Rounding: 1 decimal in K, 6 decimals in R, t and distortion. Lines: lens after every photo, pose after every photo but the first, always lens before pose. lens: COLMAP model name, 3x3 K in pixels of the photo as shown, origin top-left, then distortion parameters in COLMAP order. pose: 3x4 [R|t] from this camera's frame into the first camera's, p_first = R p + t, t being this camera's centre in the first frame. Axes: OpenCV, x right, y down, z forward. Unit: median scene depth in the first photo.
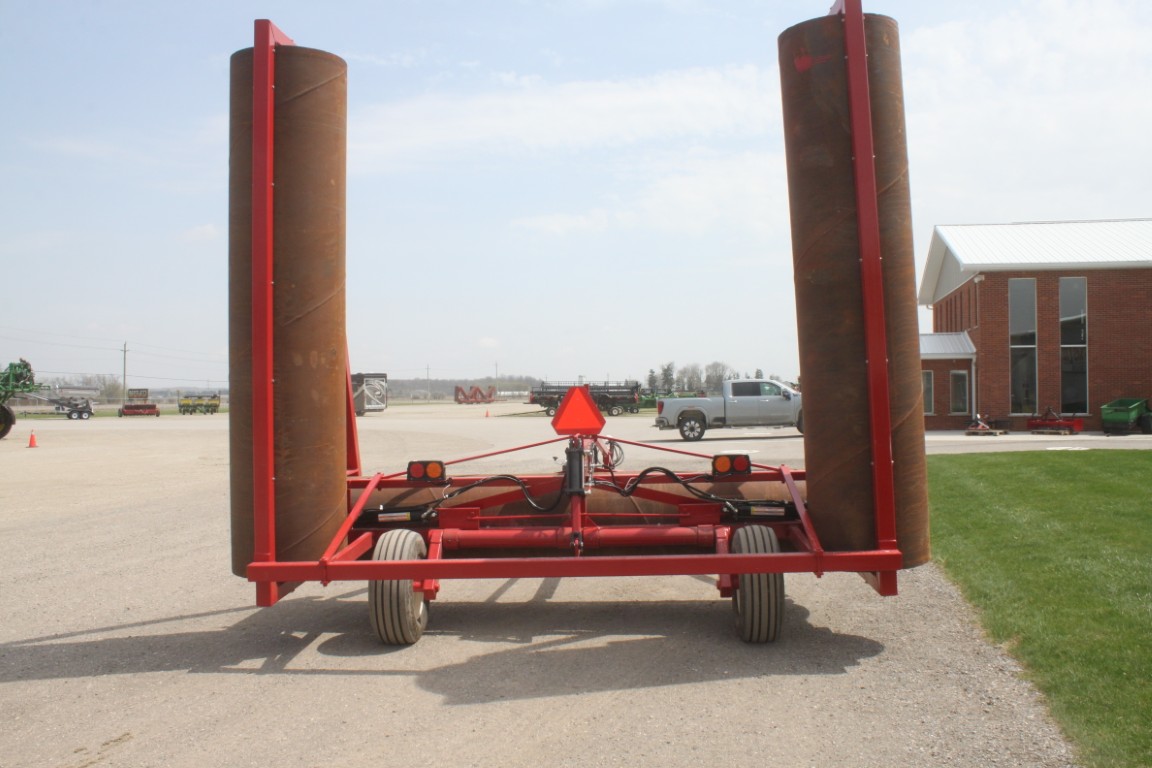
lens RADIAL K [[1065.8, 0, 573.6], [0, 1065.8, 405.5], [0, 0, 1]] dist [-0.103321, 0.005822]
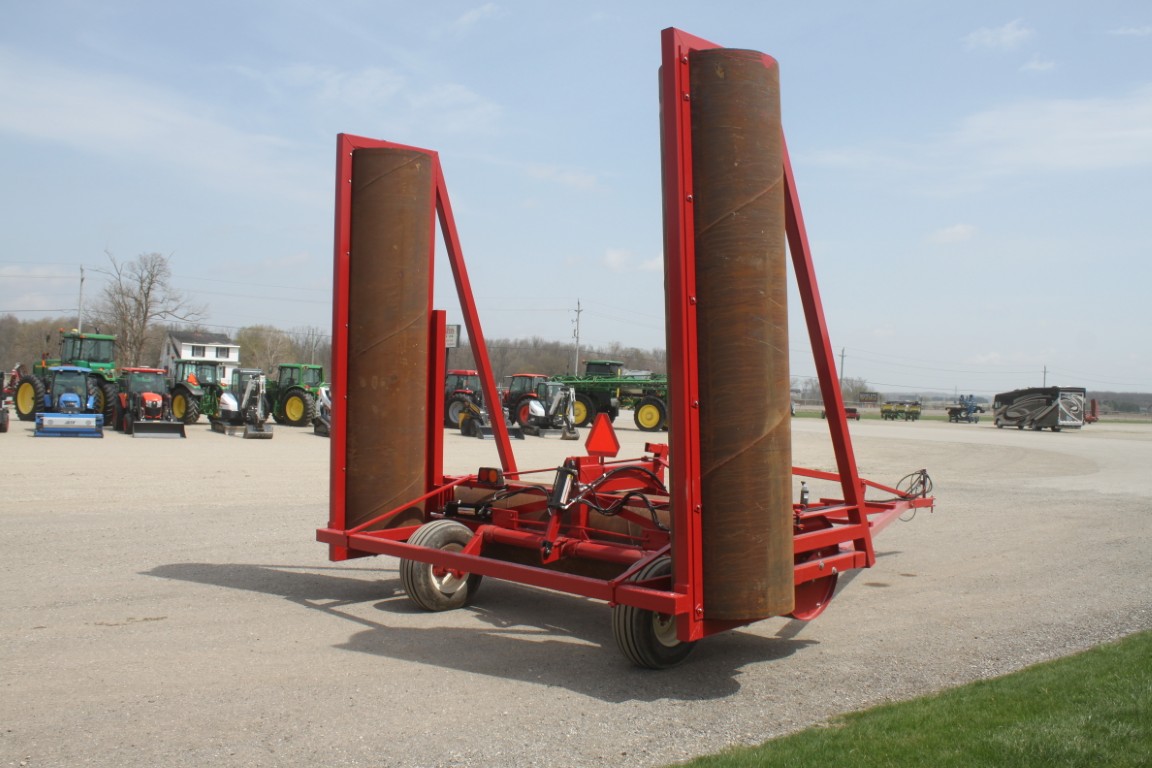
lens RADIAL K [[1065.8, 0, 573.6], [0, 1065.8, 405.5], [0, 0, 1]] dist [-0.103321, 0.005822]
pose [[0.742705, 0.046177, -0.668025, 0.743143], [-0.049195, 0.998686, 0.014339, -0.041165], [0.667810, 0.022214, 0.744001, 0.157758]]
